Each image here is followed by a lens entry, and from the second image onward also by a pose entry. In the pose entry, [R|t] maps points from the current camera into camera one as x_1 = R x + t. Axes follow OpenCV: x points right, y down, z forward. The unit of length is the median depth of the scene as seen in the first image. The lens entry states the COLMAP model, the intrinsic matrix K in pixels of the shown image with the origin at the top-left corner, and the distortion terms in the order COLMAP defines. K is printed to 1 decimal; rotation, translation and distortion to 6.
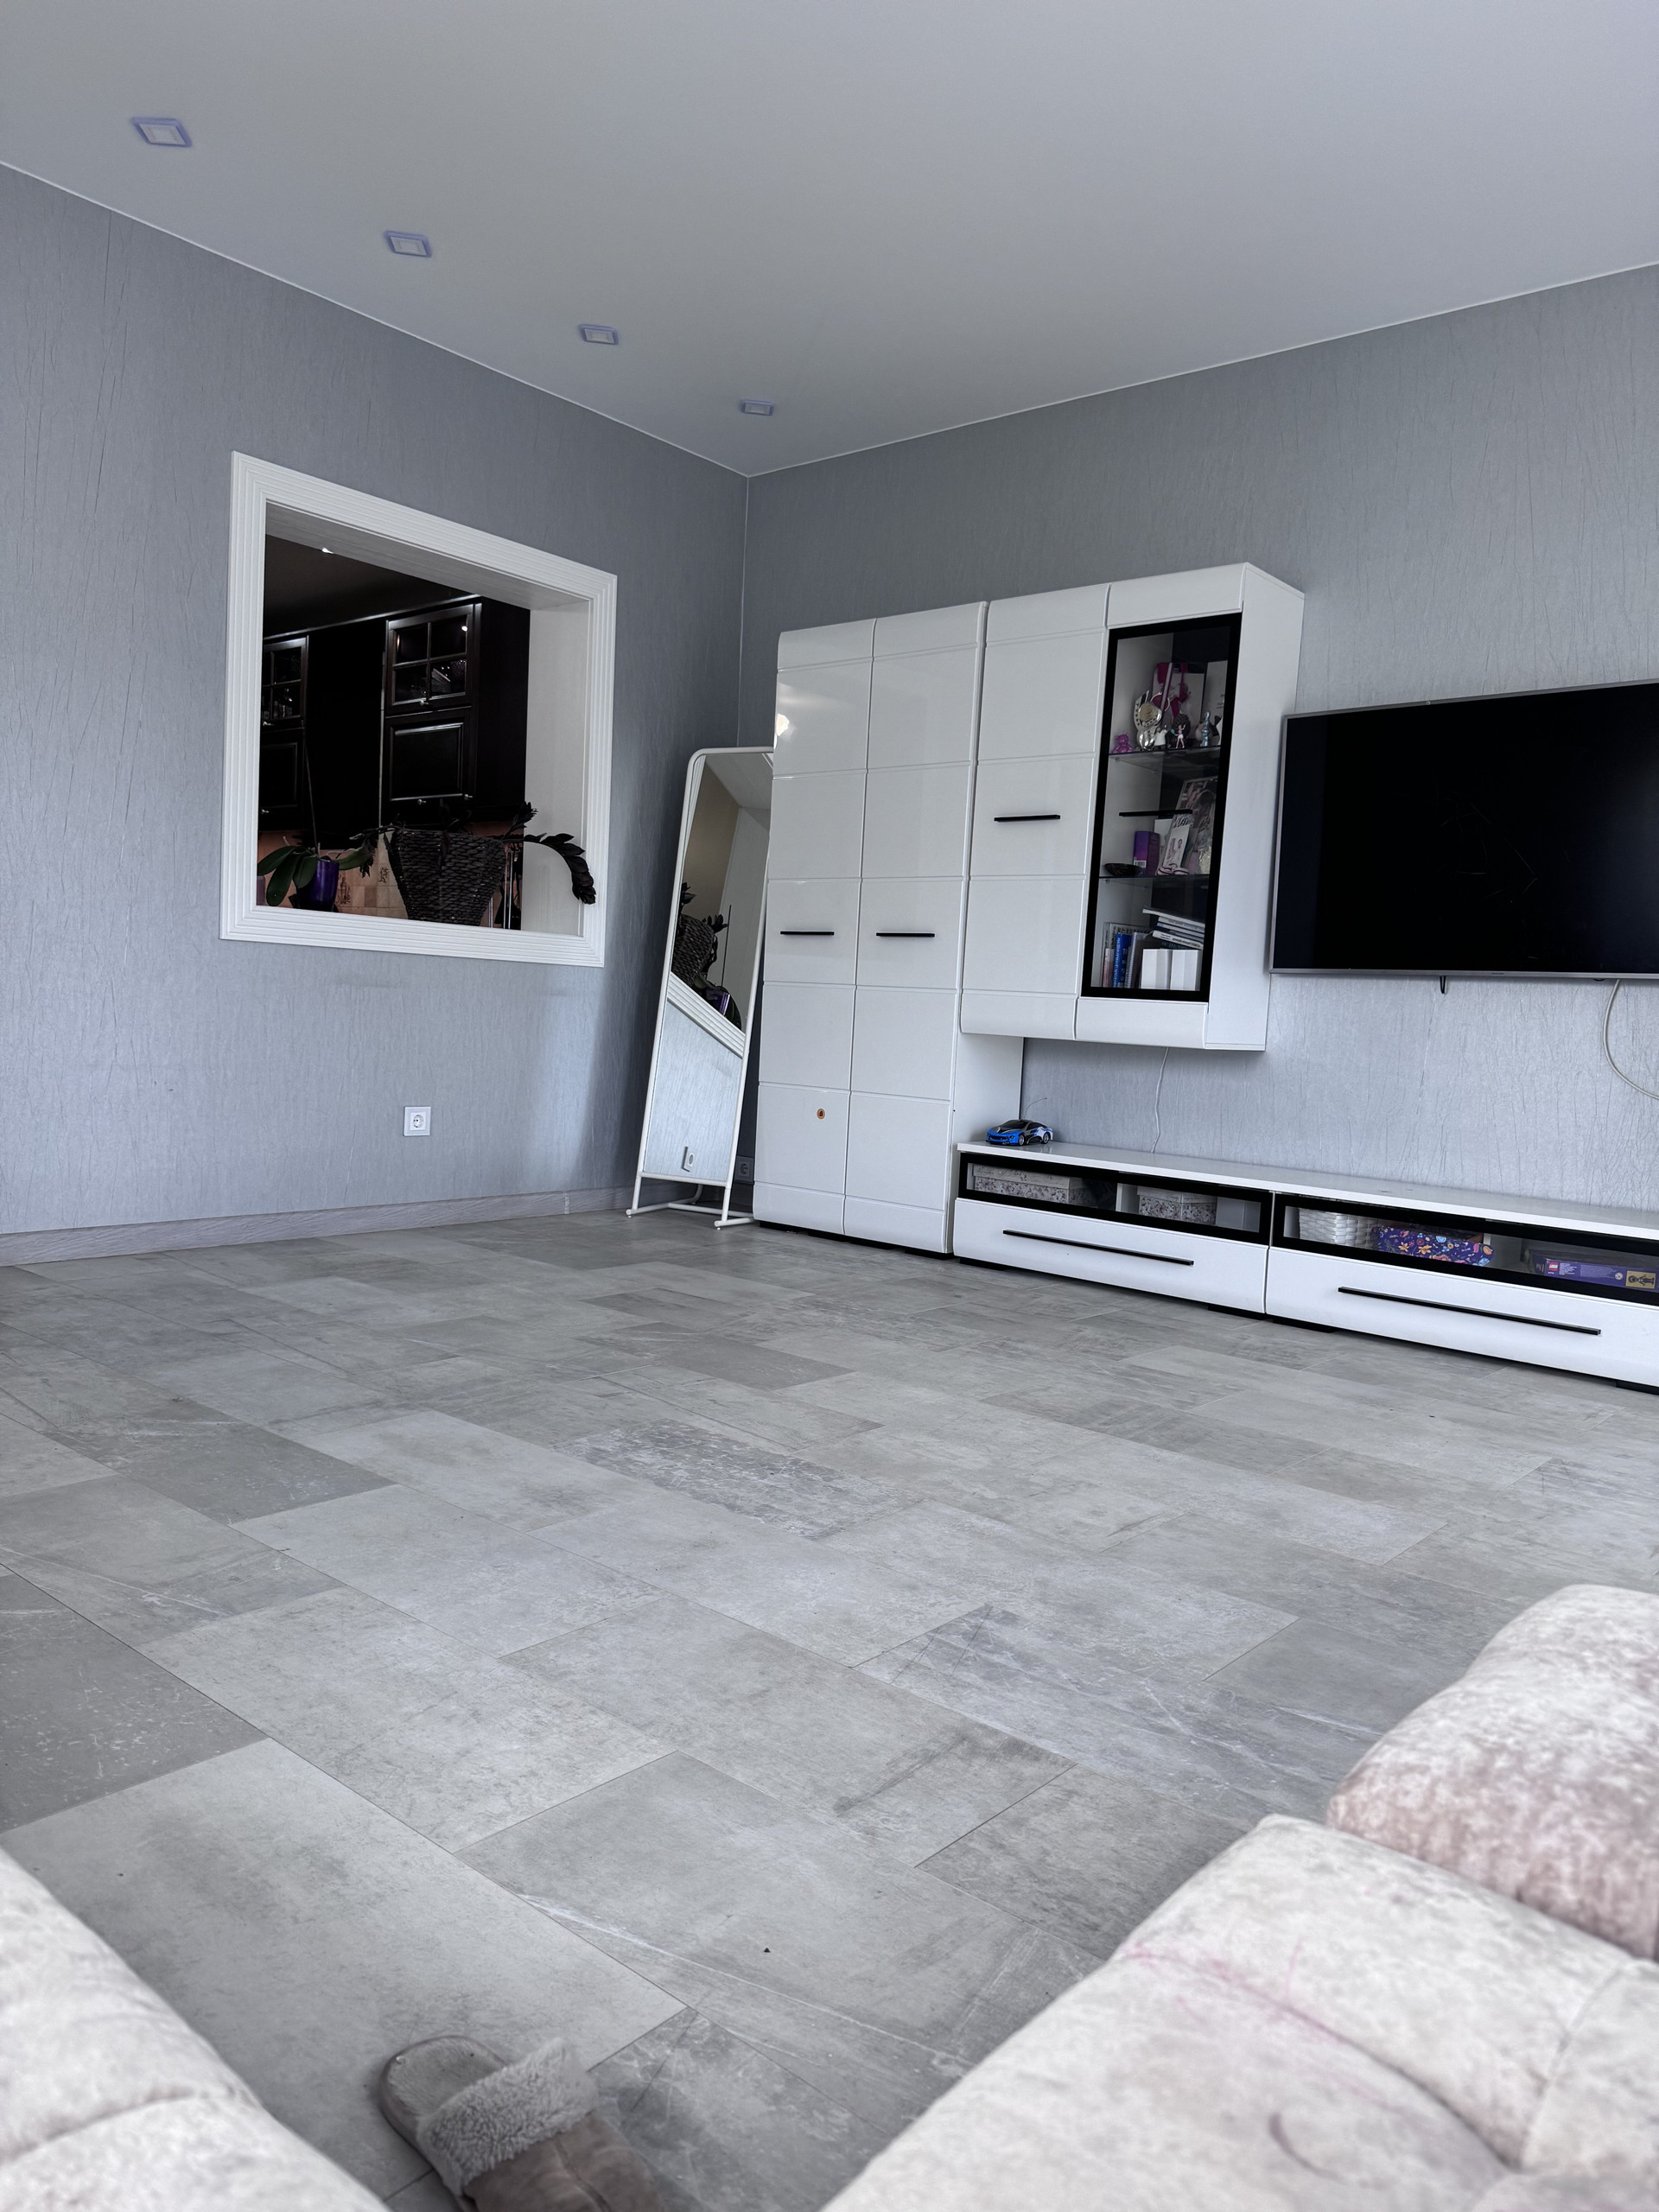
lens RADIAL K [[1569.0, 0, 829.3], [0, 1569.0, 1097.1], [0, 0, 1]] dist [0.040670, -0.057890]
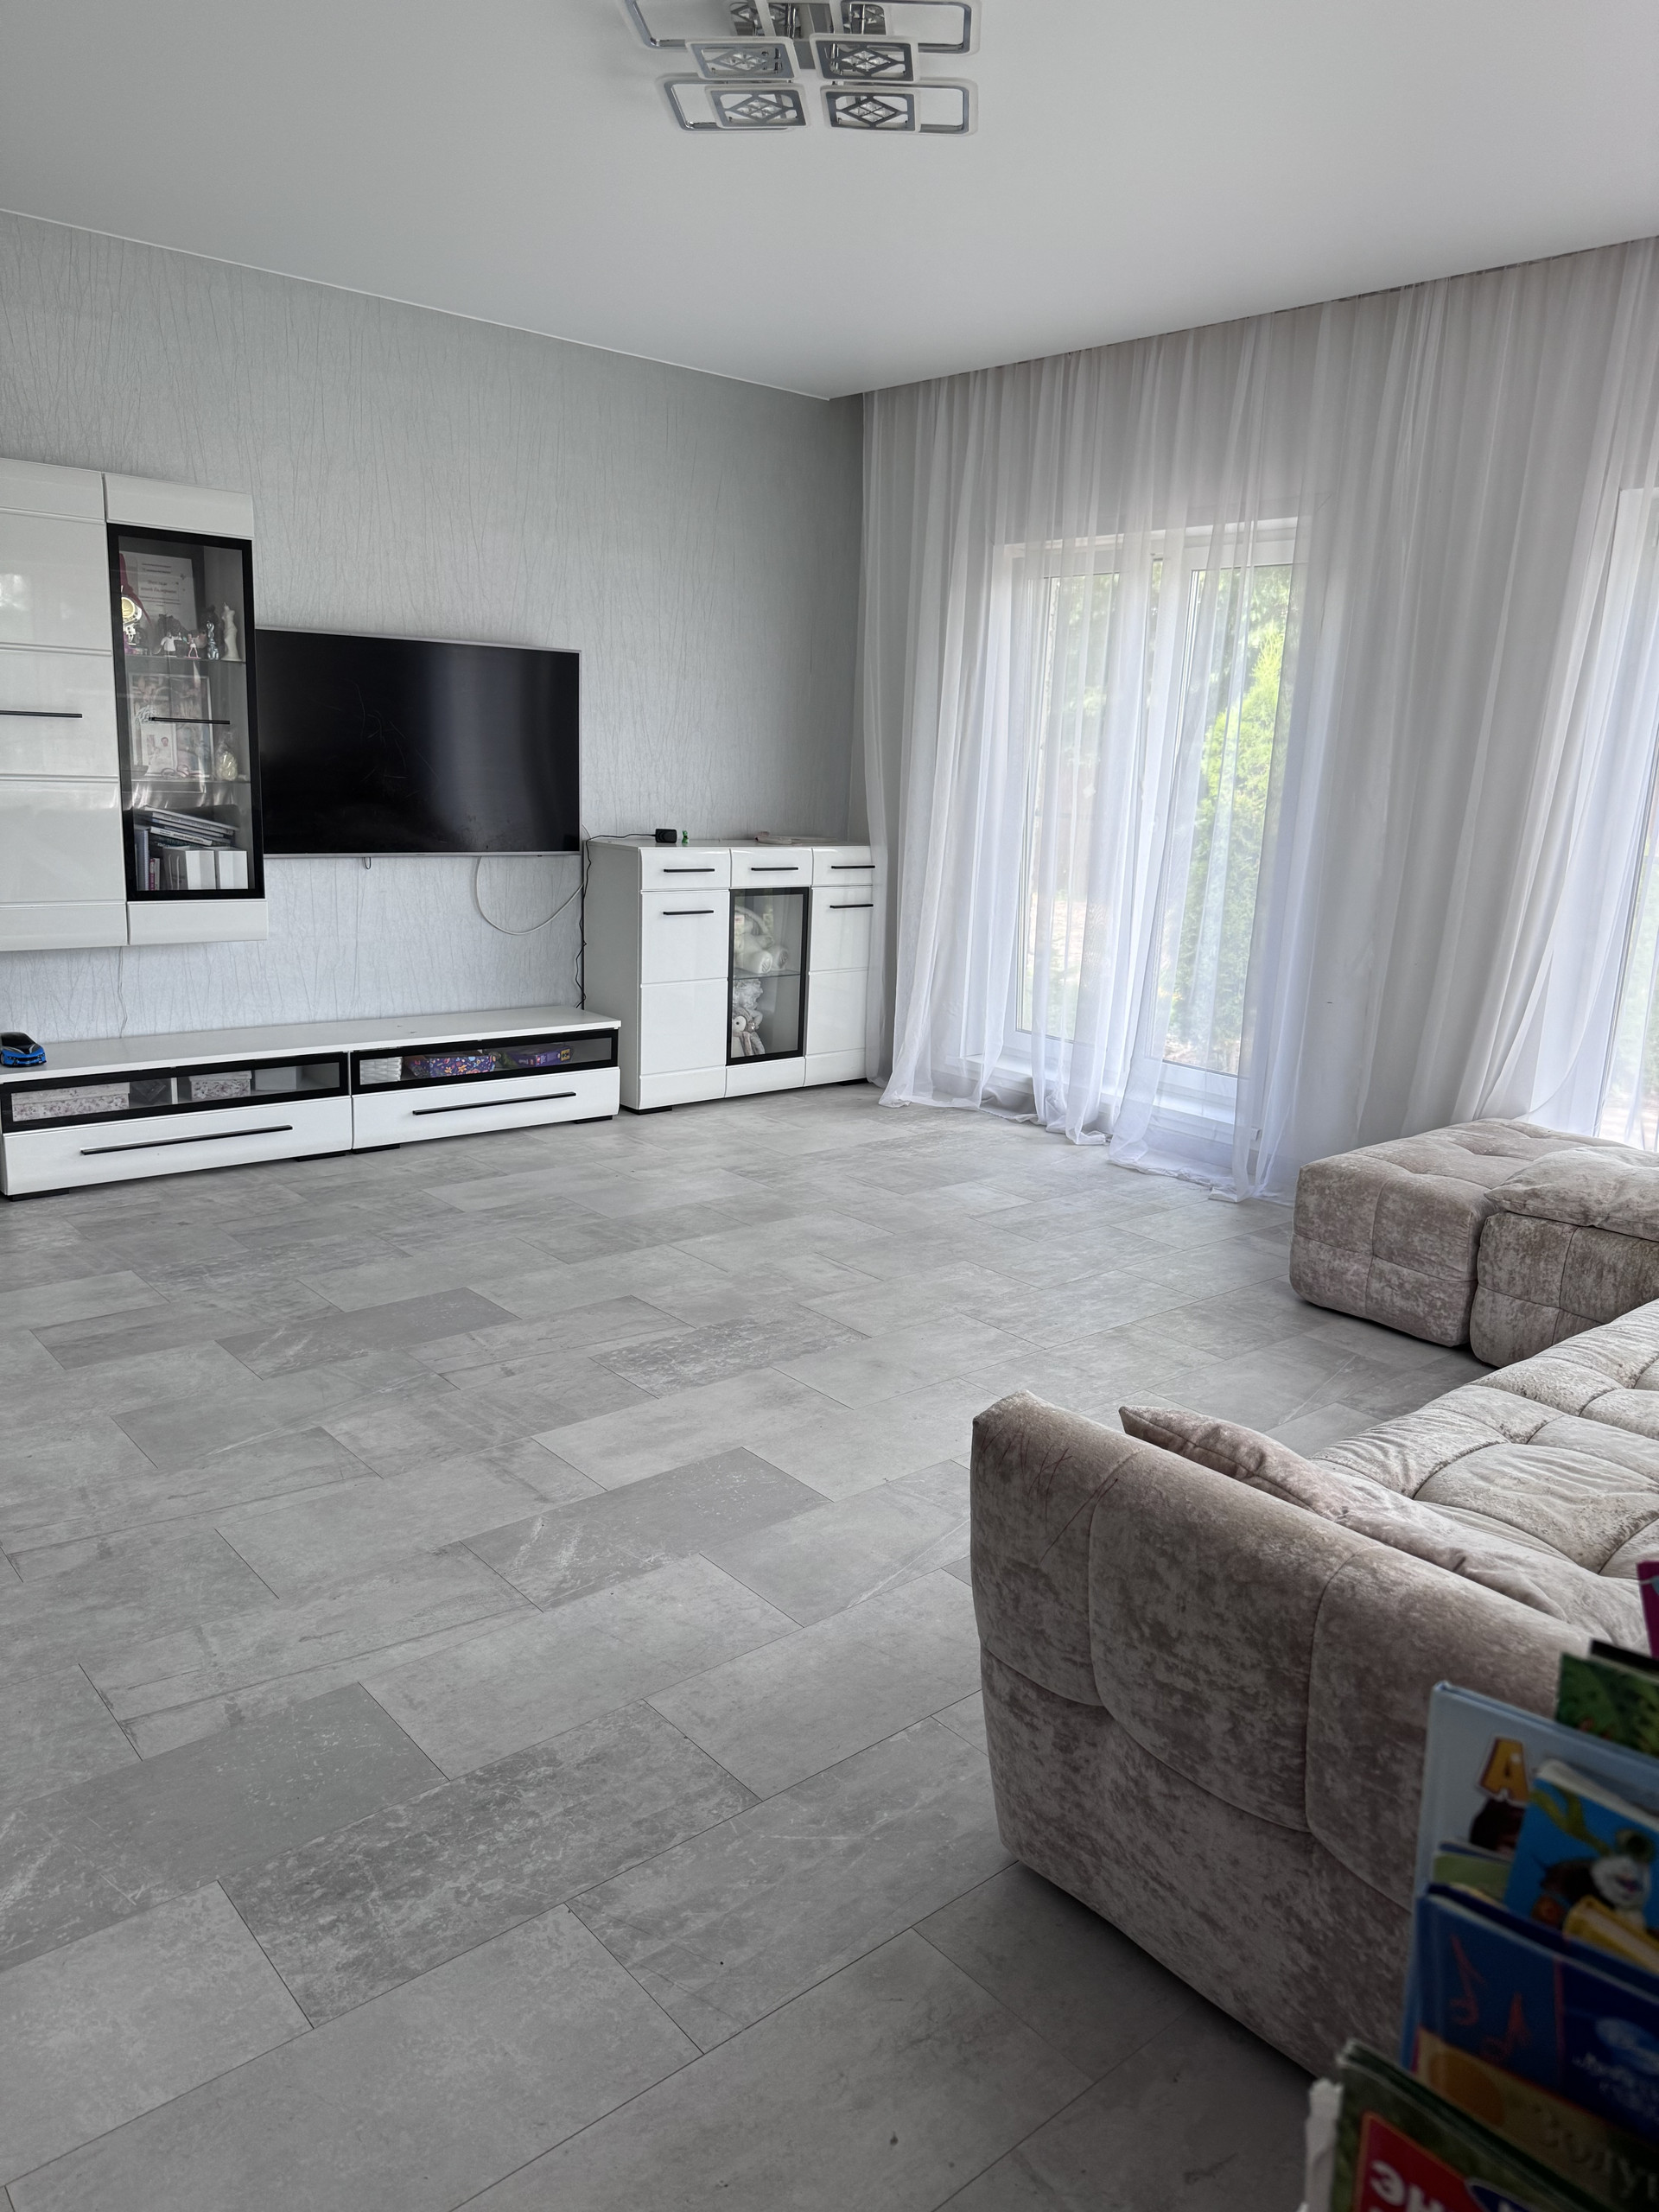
lens RADIAL K [[1569.0, 0, 836.3], [0, 1569.0, 1126.6], [0, 0, 1]] dist [0.040670, -0.057890]
pose [[0.165498, -0.281581, 0.945157, -1.086192], [0.034883, 0.959445, 0.279730, -0.279078], [-0.985593, -0.013325, 0.168608, 0.559980]]
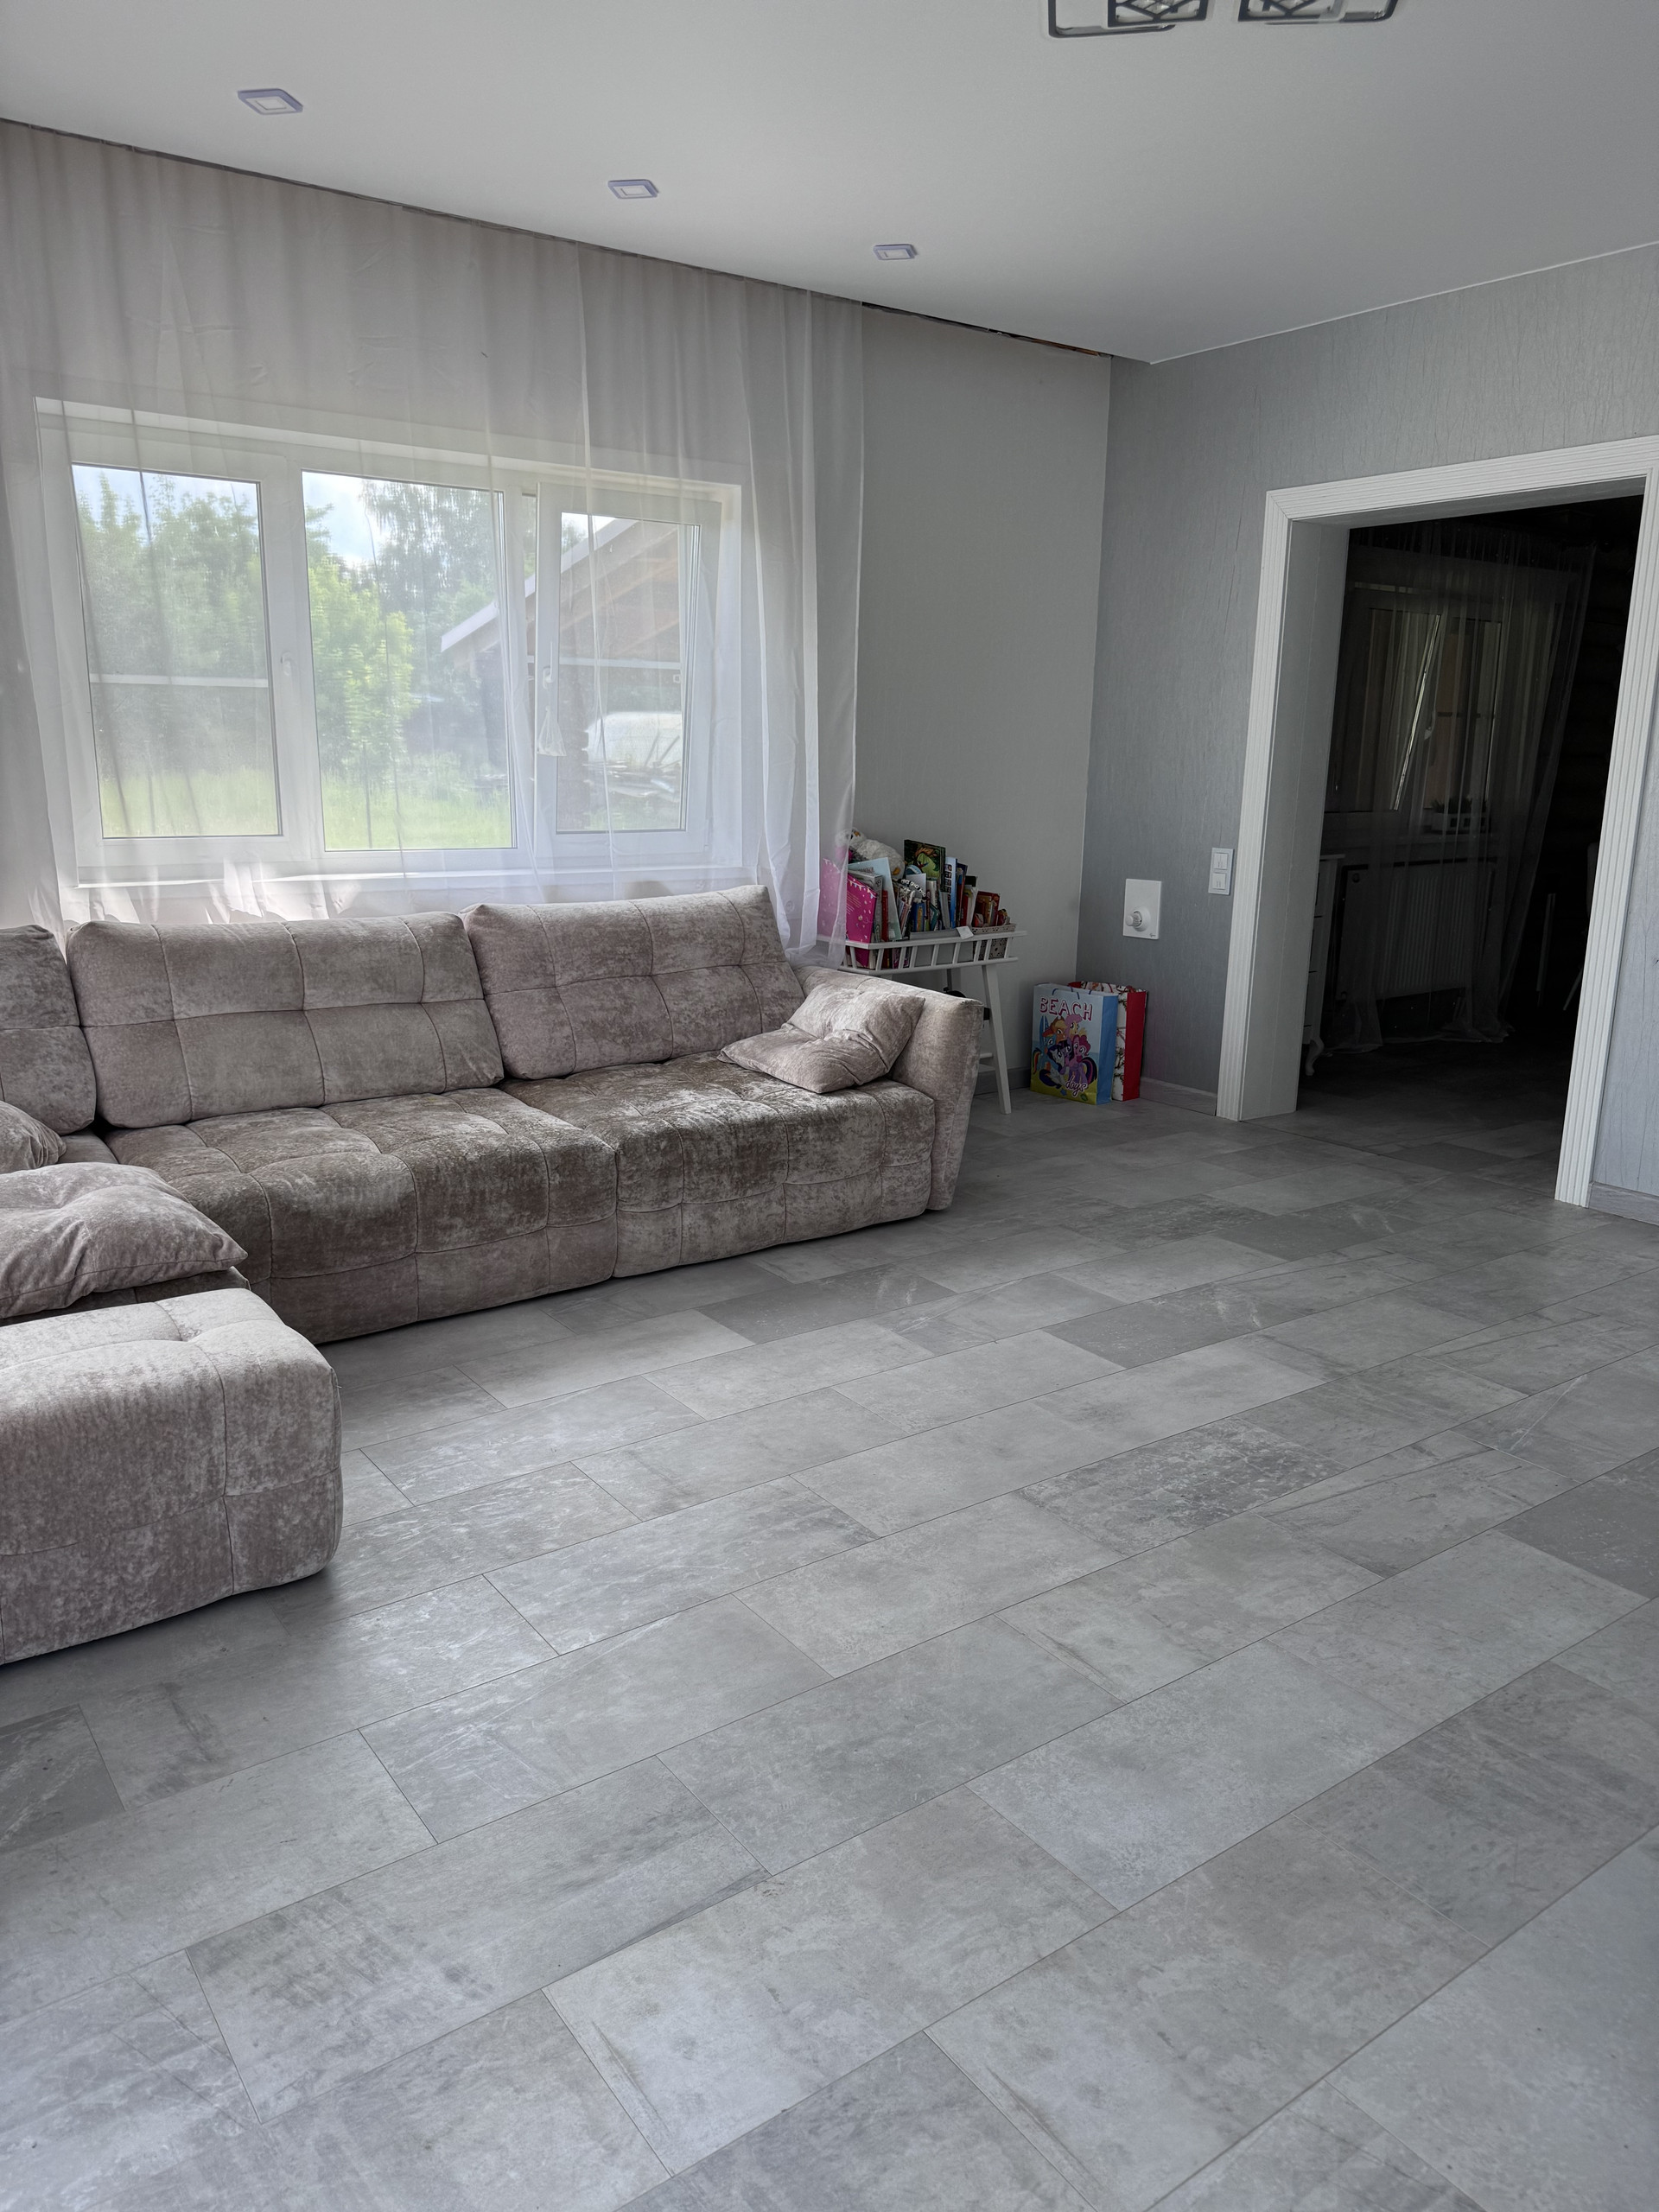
lens RADIAL K [[1569.0, 0, 814.8], [0, 1569.0, 1110.1], [0, 0, 1]] dist [0.040670, -0.057890]
pose [[-0.249758, 0.165007, -0.954146, 0.863152], [-0.093128, 0.976713, 0.193287, -0.178034], [0.963820, 0.137132, -0.228575, 0.800579]]
